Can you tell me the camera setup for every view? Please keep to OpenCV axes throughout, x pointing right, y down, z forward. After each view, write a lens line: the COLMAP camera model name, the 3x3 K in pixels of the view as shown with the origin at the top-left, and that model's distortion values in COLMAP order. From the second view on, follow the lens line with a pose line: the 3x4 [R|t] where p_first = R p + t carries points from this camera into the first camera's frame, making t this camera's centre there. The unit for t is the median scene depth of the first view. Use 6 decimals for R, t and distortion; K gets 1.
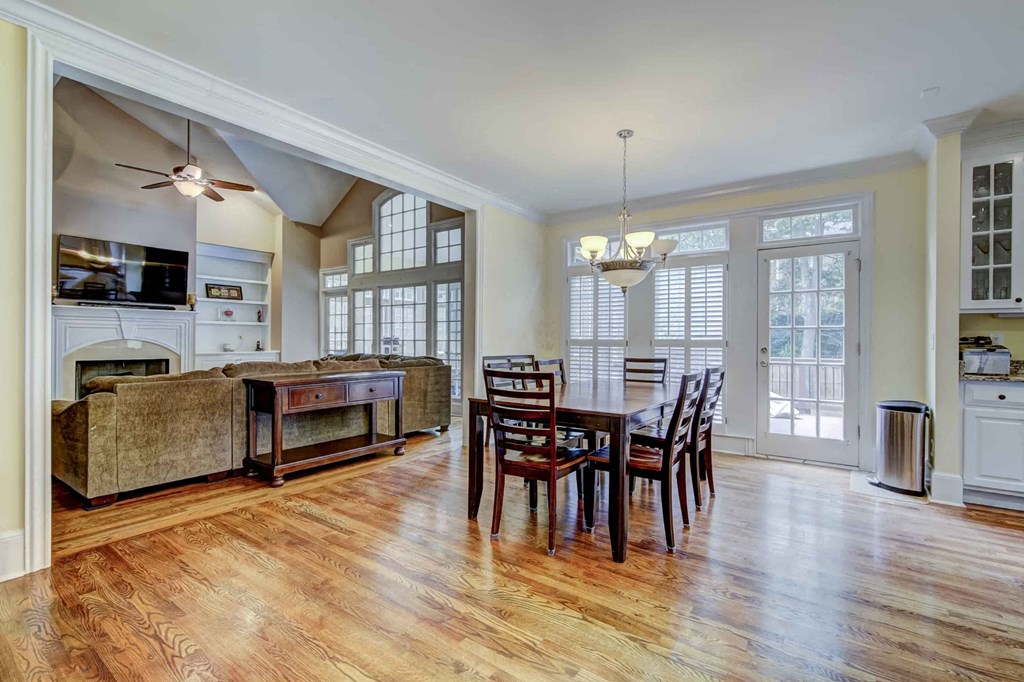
lens RADIAL K [[464.9, 0, 514.8], [0, 464.9, 342.8], [0, 0, 1]] dist [-0.000887, -0.000008]
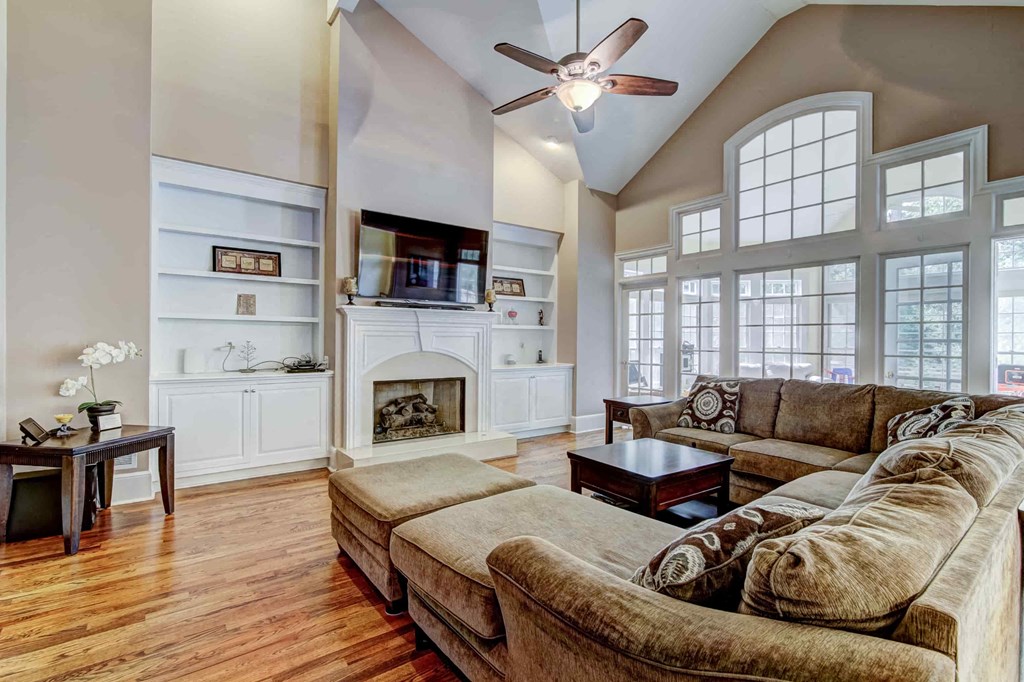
lens RADIAL K [[464.9, 0, 515.5], [0, 464.9, 341.0], [0, 0, 1]] dist [-0.000887, -0.000008]
pose [[0.954873, 0.002691, -0.297002, -0.390750], [-0.003263, 0.999994, -0.001432, -0.019048], [0.296996, 0.002337, 0.954876, 0.278806]]
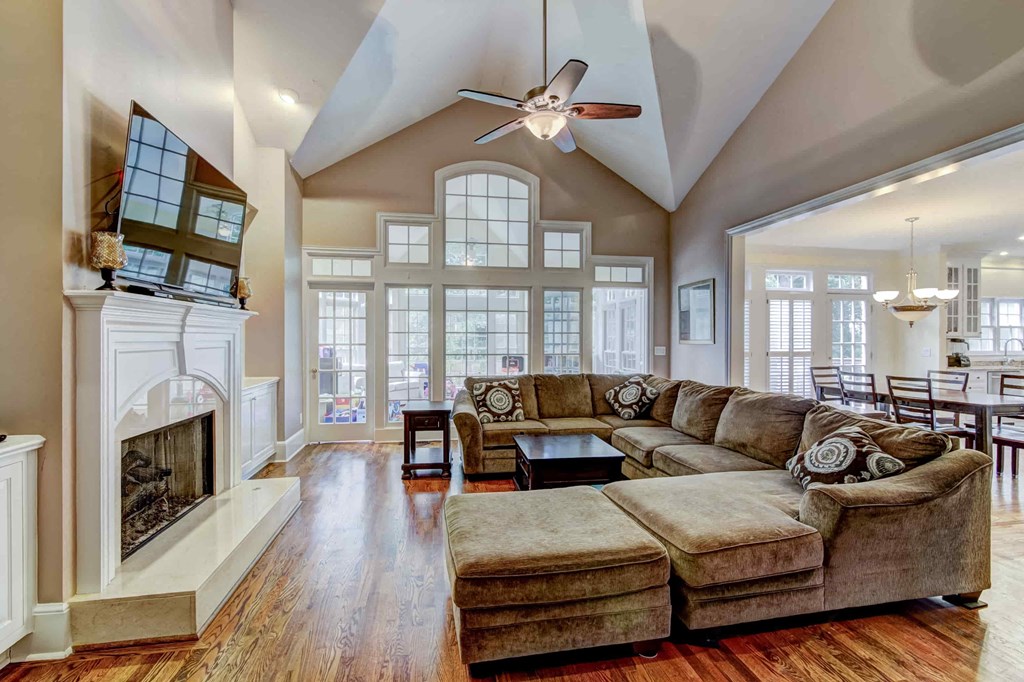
lens RADIAL K [[464.9, 0, 508.3], [0, 464.9, 339.7], [0, 0, 1]] dist [-0.000887, -0.000008]
pose [[0.691401, -0.007111, 0.722437, -0.763241], [0.007356, 0.999969, 0.002803, -0.032153], [-0.722434, 0.003376, 0.691432, 0.394544]]
